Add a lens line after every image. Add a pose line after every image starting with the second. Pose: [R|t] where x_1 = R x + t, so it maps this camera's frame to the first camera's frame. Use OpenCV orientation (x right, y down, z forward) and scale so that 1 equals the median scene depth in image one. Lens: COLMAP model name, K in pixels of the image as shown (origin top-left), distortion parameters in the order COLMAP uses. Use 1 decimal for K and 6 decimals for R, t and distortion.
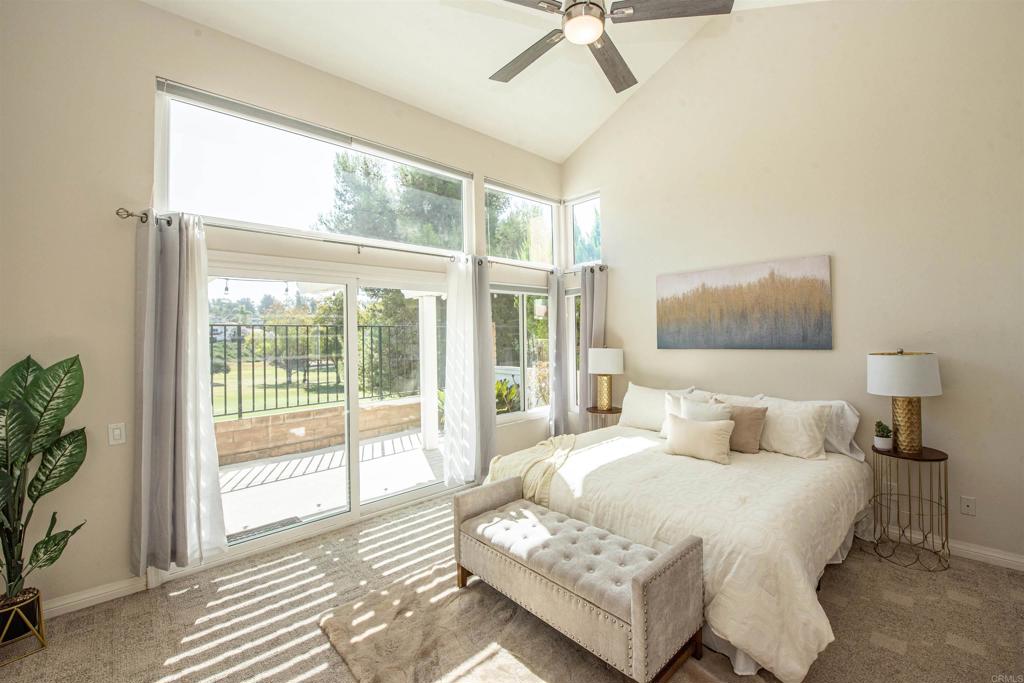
lens RADIAL K [[421.9, 0, 555.7], [0, 421.9, 329.2], [0, 0, 1]] dist [-0.003792, -0.000107]
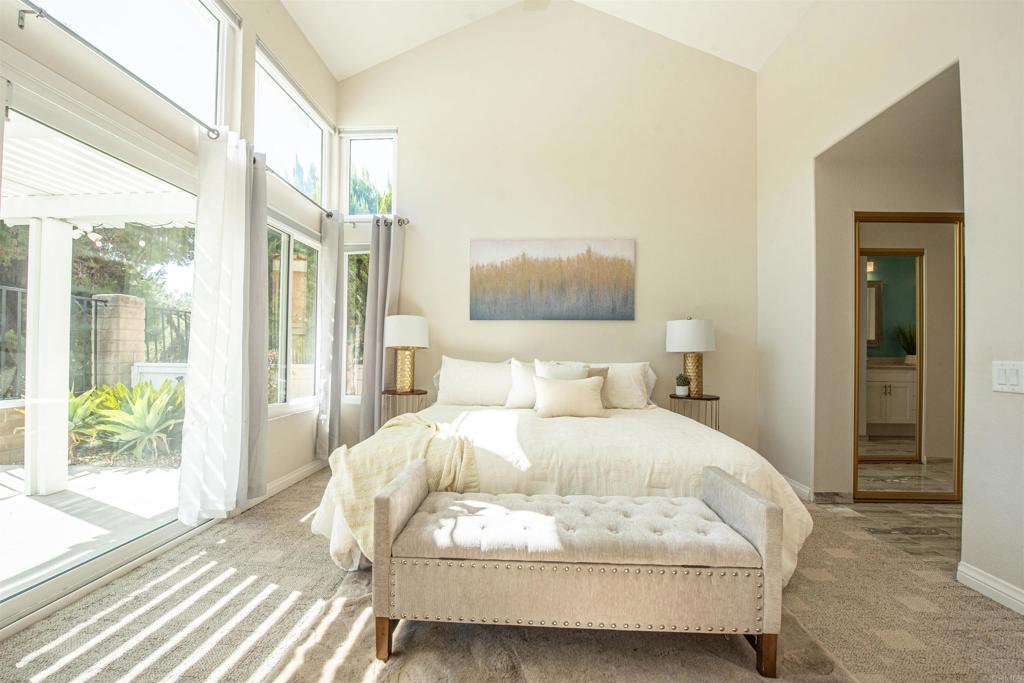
lens RADIAL K [[411.5, 0, 508.9], [0, 411.5, 346.4], [0, 0, 1]] dist [-0.016865, -0.000284]
pose [[0.750186, 0.033461, 0.660379, -0.321155], [-0.029791, 0.999415, -0.016798, 0.134166], [-0.660555, -0.007071, 0.750744, 0.325221]]
